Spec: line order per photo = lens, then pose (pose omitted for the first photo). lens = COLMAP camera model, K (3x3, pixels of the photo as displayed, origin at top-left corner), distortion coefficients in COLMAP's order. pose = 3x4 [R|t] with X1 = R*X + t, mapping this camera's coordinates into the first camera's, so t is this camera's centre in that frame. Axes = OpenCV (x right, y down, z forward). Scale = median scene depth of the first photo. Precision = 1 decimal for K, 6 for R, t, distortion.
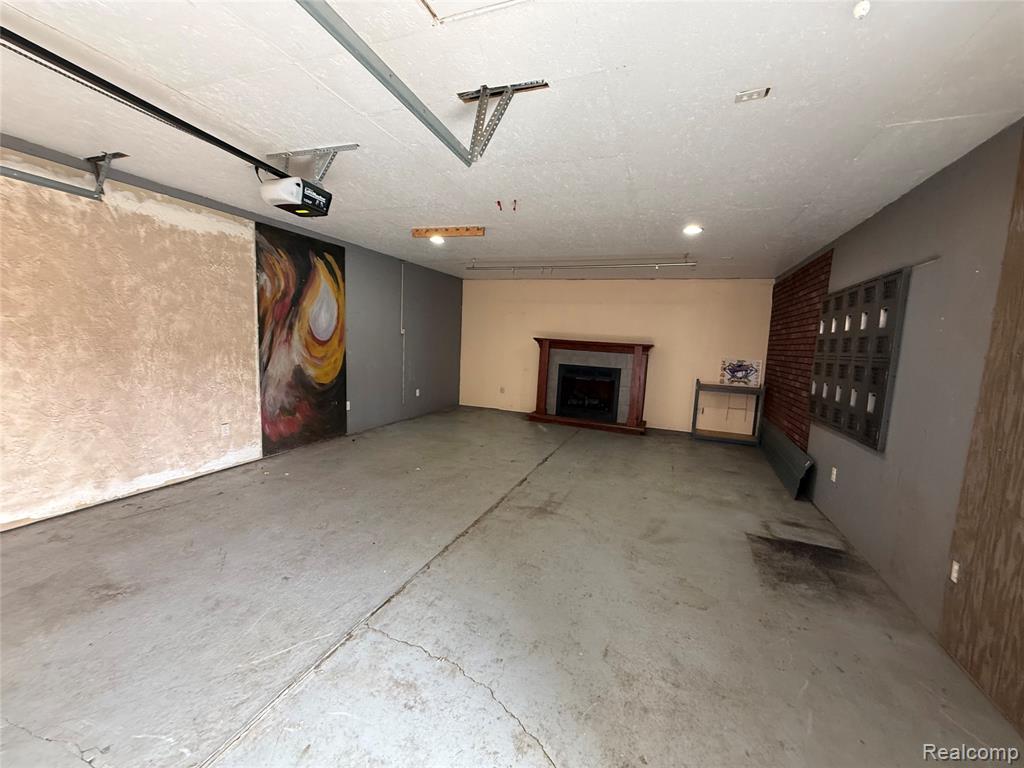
lens RADIAL K [[408.0, 0, 510.3], [0, 408.0, 384.1], [0, 0, 1]] dist [0.000212, 0.000066]
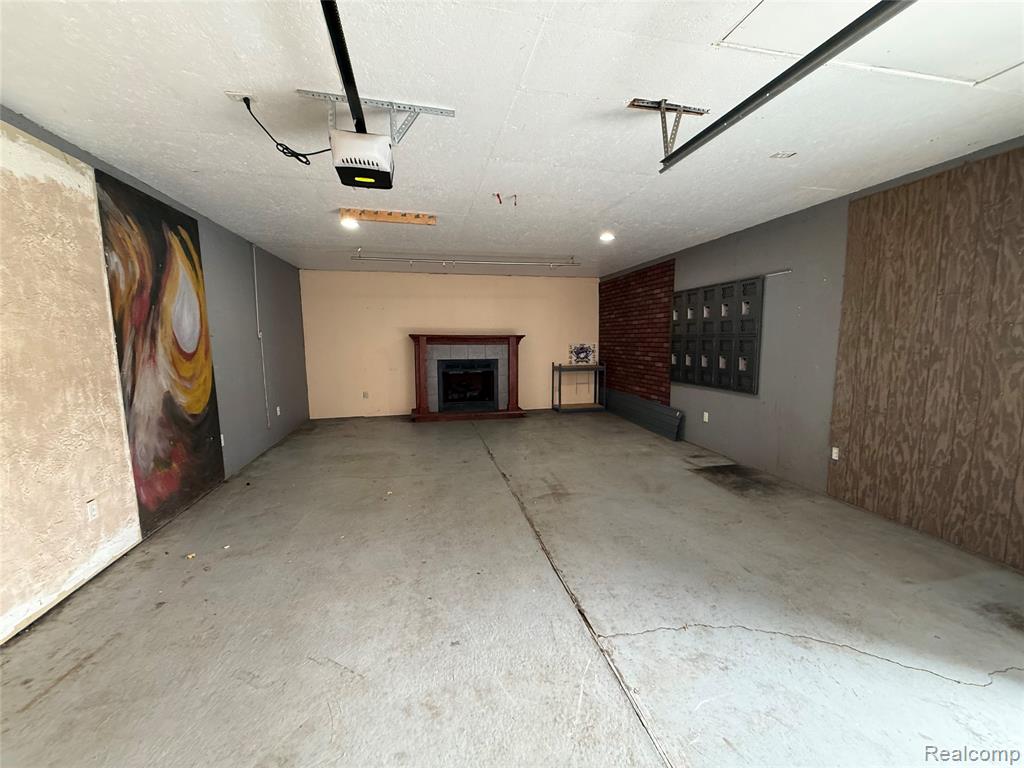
lens RADIAL K [[408.0, 0, 510.3], [0, 408.0, 384.1], [0, 0, 1]] dist [0.000212, 0.000066]
pose [[0.830406, -0.118516, 0.544408, -0.521351], [0.110098, 0.992752, 0.048182, -0.037070], [-0.546173, 0.019928, 0.837435, 0.158837]]
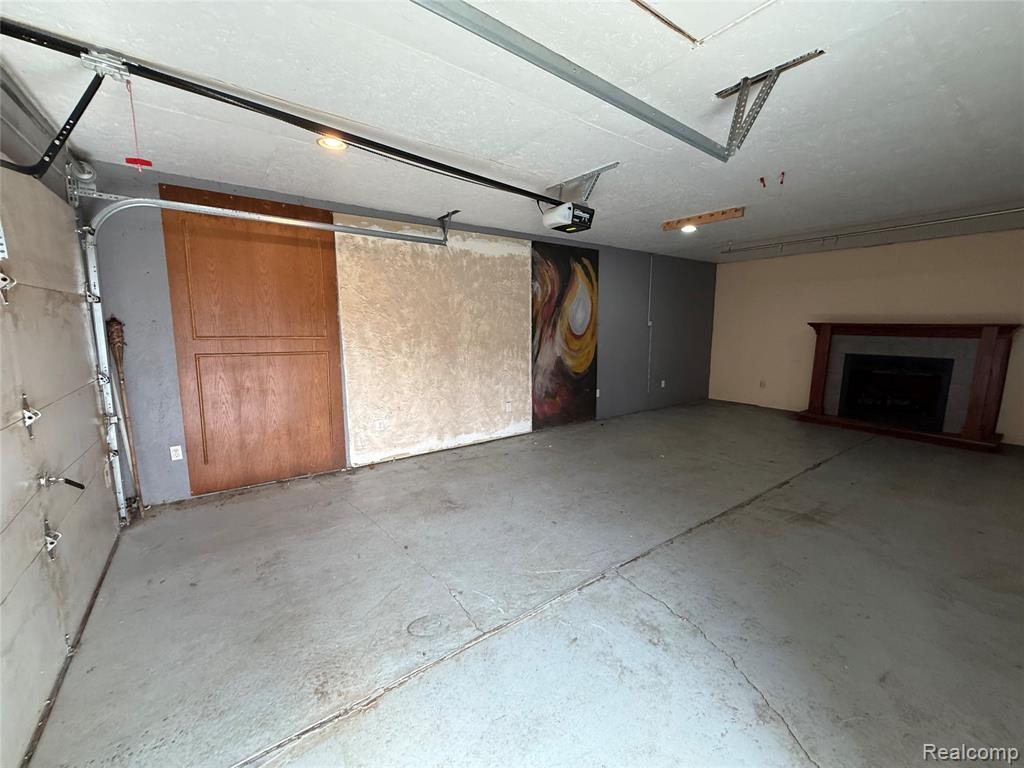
lens RADIAL K [[408.0, 0, 510.3], [0, 408.0, 384.1], [0, 0, 1]] dist [0.000212, 0.000066]
pose [[0.837335, 0.029526, -0.545892, 0.011635], [-0.019950, 0.999526, 0.023461, 0.010315], [0.546326, -0.008754, 0.837527, -0.086918]]
